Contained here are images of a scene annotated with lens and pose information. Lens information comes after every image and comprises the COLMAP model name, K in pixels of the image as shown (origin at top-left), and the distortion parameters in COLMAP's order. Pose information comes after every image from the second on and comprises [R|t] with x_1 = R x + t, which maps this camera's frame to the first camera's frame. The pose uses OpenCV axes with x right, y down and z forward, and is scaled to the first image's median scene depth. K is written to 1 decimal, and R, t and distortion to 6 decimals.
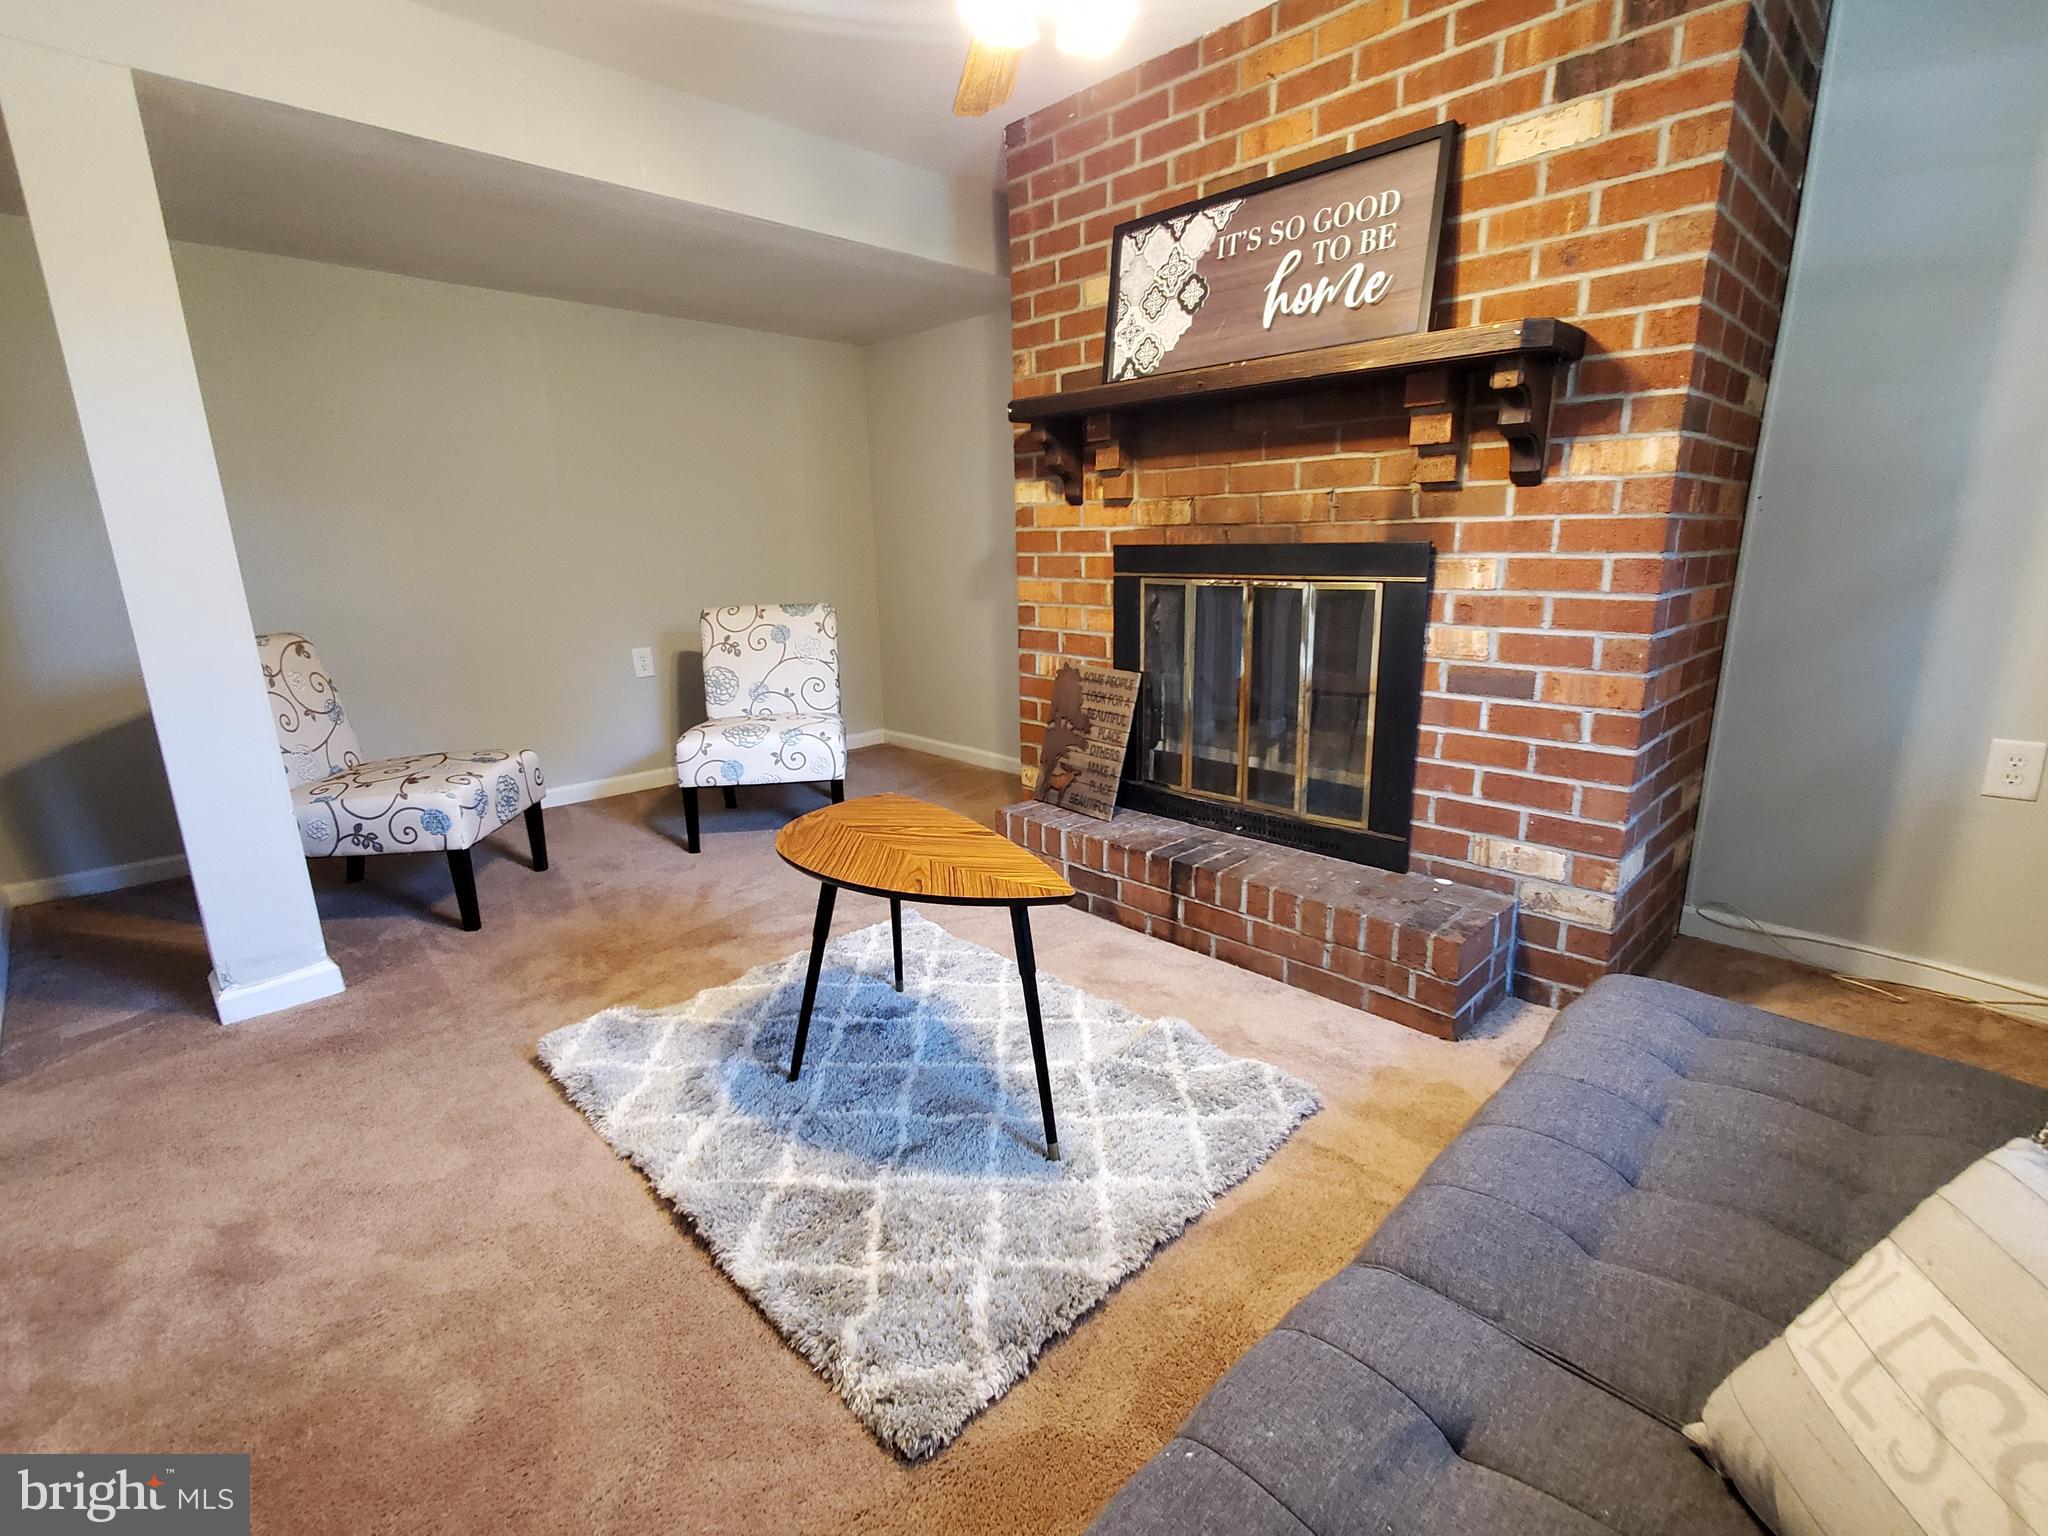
lens RADIAL K [[936.6, 0, 1028.4], [0, 936.6, 770.6], [0, 0, 1]] dist [0.003937, 0.000150]
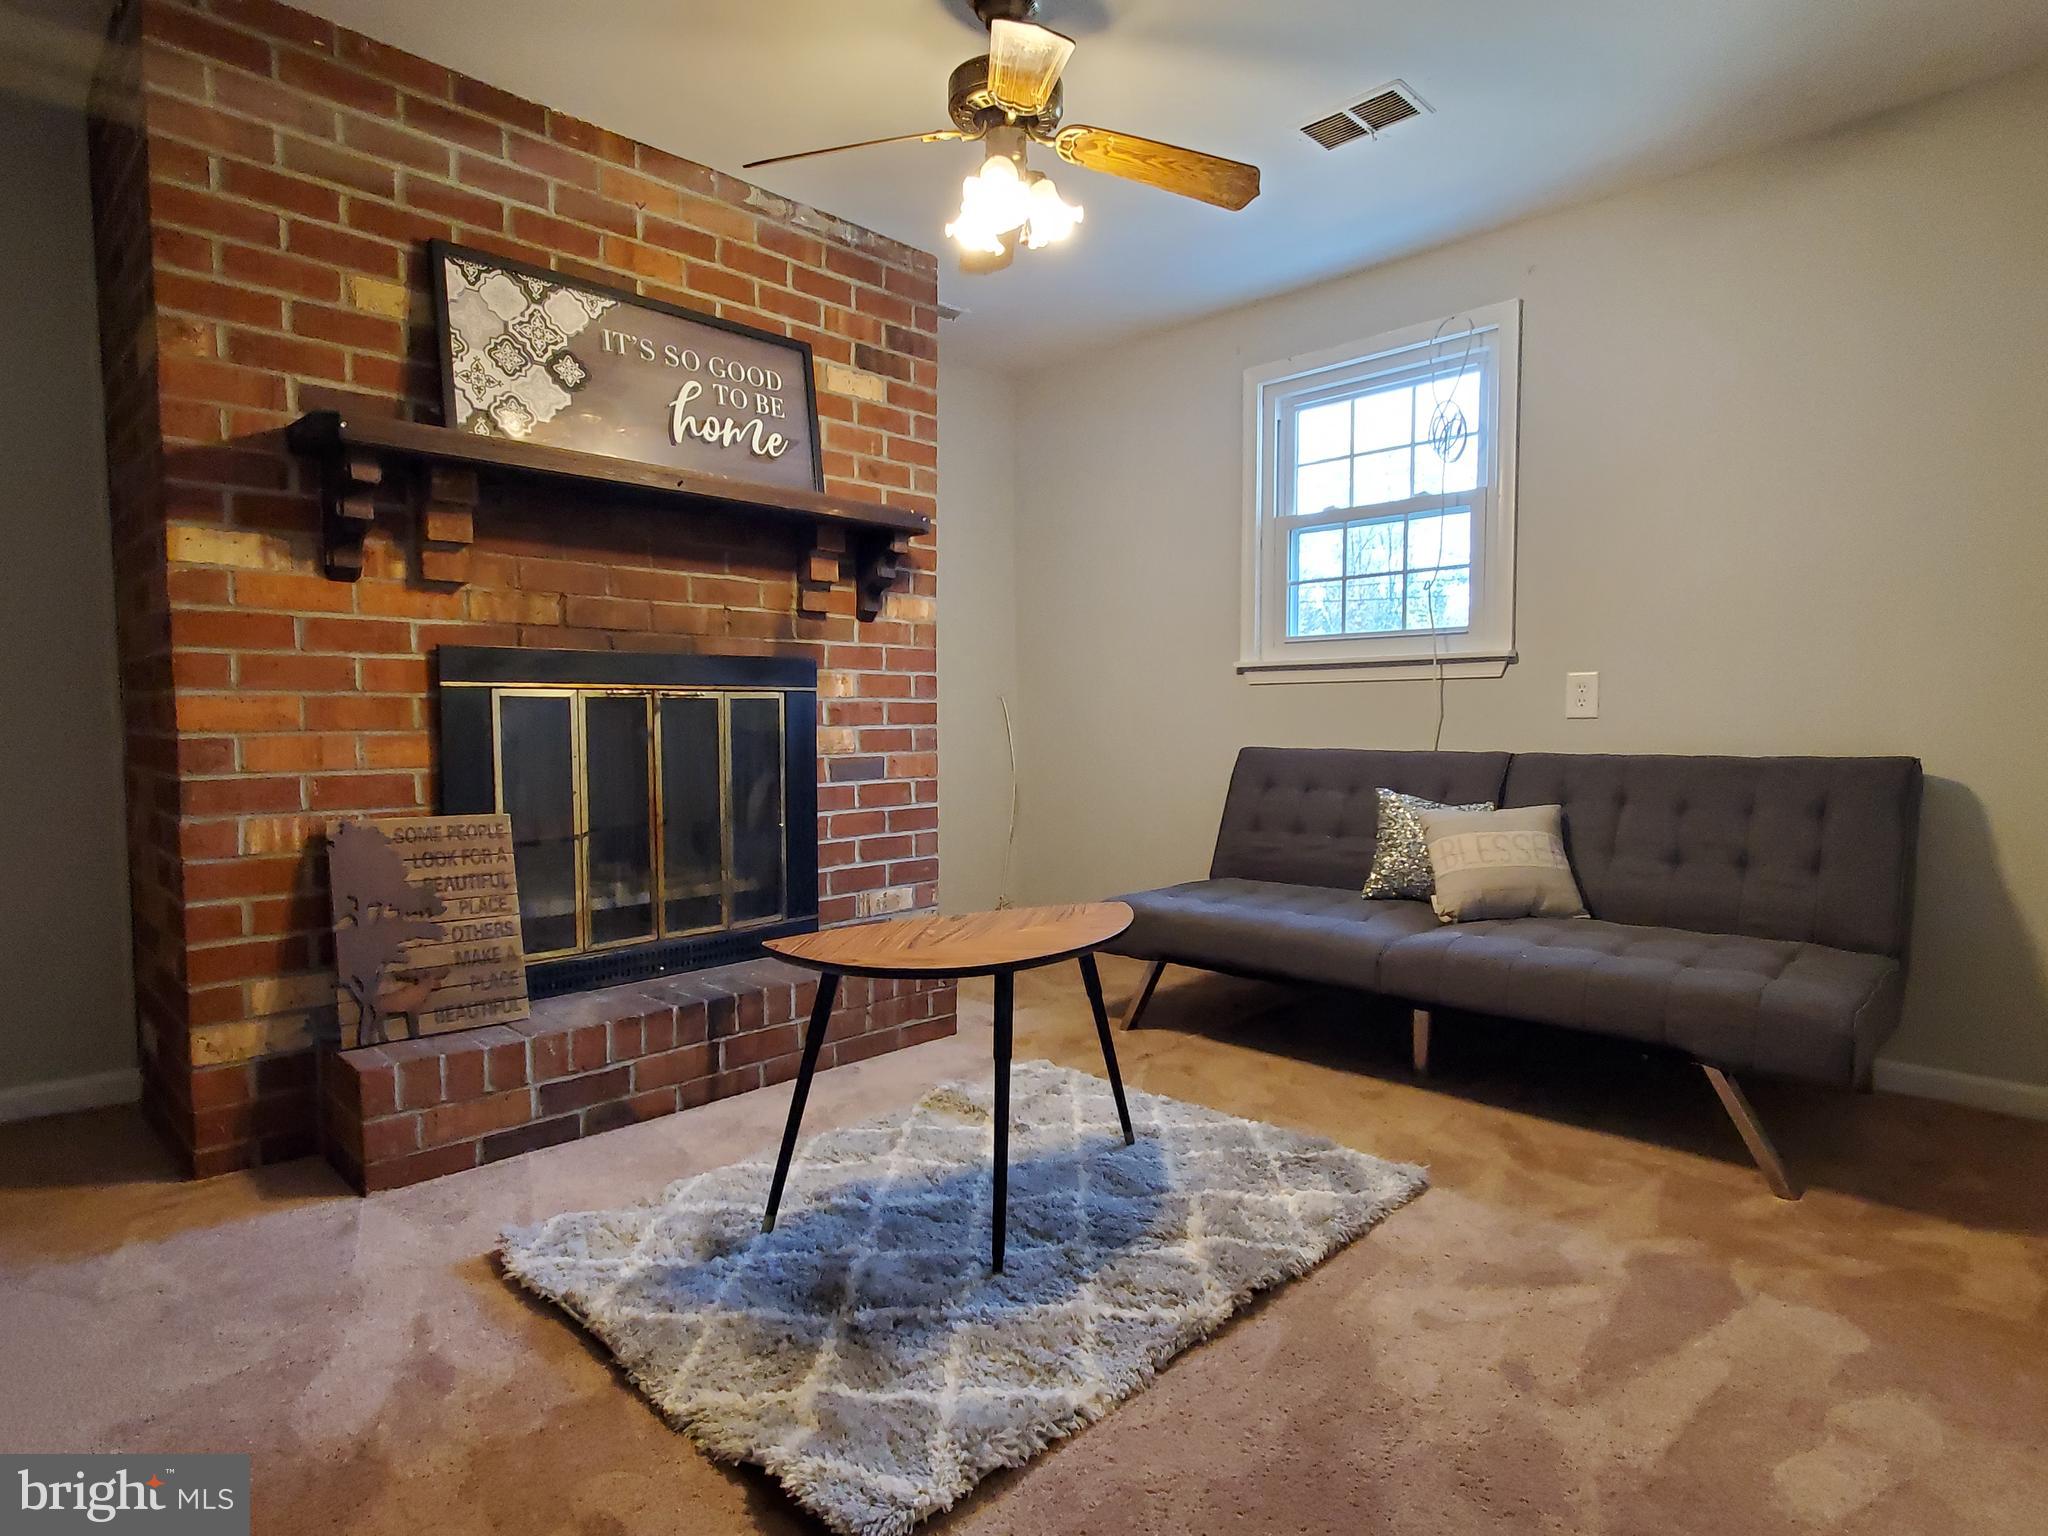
lens RADIAL K [[1145.5, 0, 1026.0], [0, 1145.5, 772.9], [0, 0, 1]] dist [-0.002342, -0.000154]
pose [[-0.026121, -0.030046, 0.999207, -0.986628], [0.245494, 0.968746, 0.035548, -0.081289], [-0.969046, 0.246228, -0.017928, 0.746035]]
